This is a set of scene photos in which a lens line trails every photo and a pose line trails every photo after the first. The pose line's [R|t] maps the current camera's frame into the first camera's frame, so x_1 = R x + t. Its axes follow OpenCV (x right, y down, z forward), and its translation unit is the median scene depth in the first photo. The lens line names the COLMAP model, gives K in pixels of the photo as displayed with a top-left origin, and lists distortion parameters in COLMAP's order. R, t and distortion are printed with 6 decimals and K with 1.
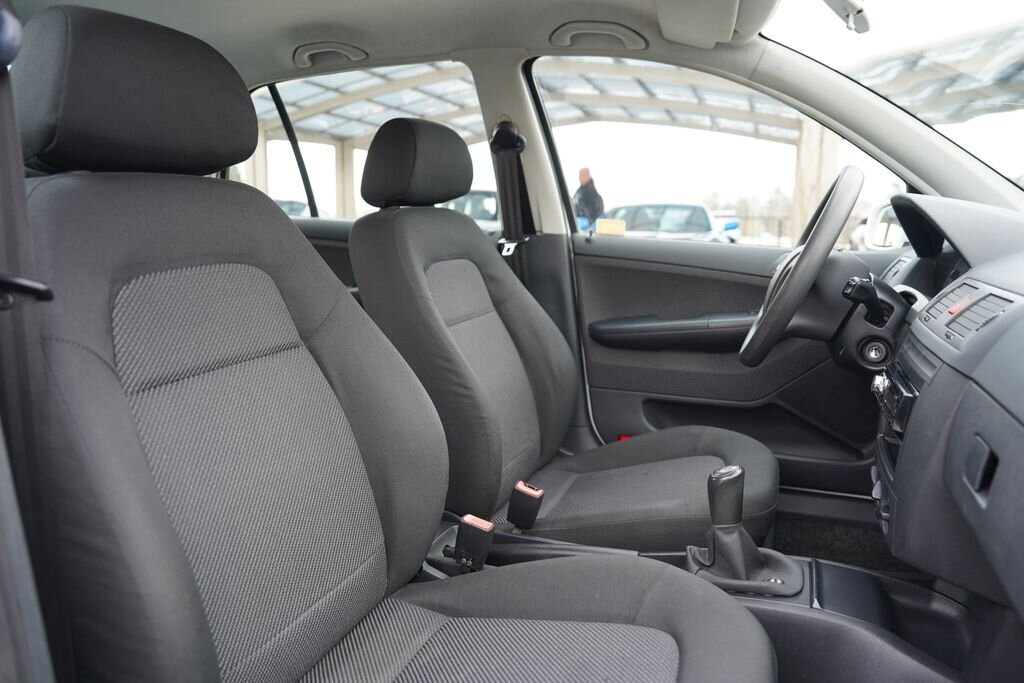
lens RADIAL K [[696.3, 0, 541.9], [0, 696.3, 346.1], [0, 0, 1]] dist [-0.066657, 0.039945]
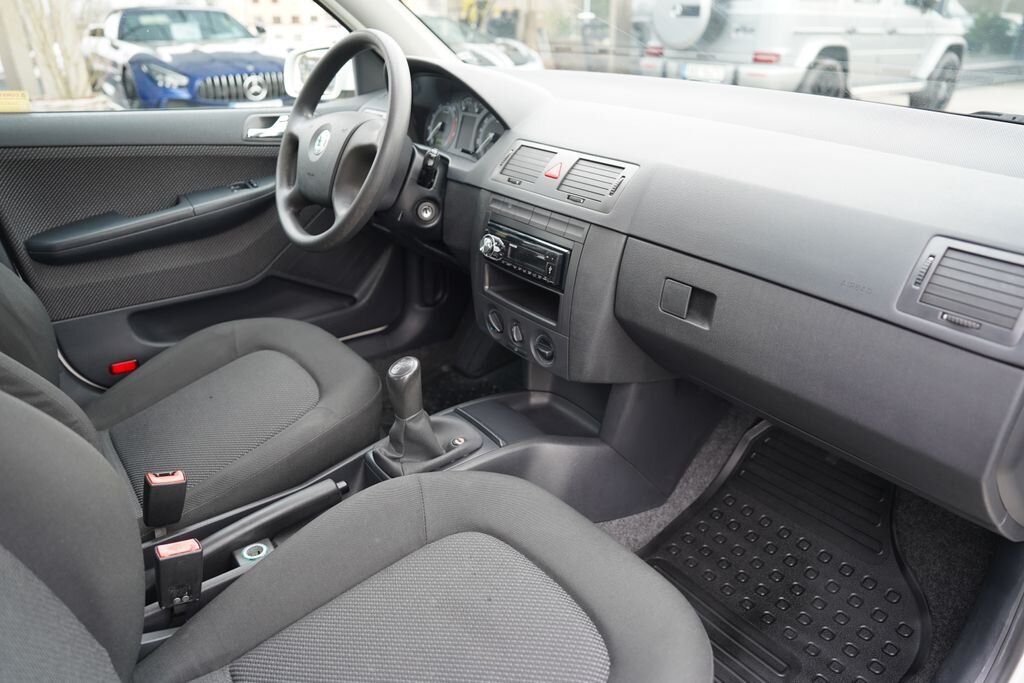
lens RADIAL K [[705.3, 0, 484.4], [0, 705.3, 324.0], [0, 0, 1]] dist [-0.043667, 0.016698]
pose [[0.572037, -0.335989, 0.748254, -0.361895], [0.157675, 0.940283, 0.301674, -0.147990], [-0.804930, -0.054587, 0.590854, 0.259163]]
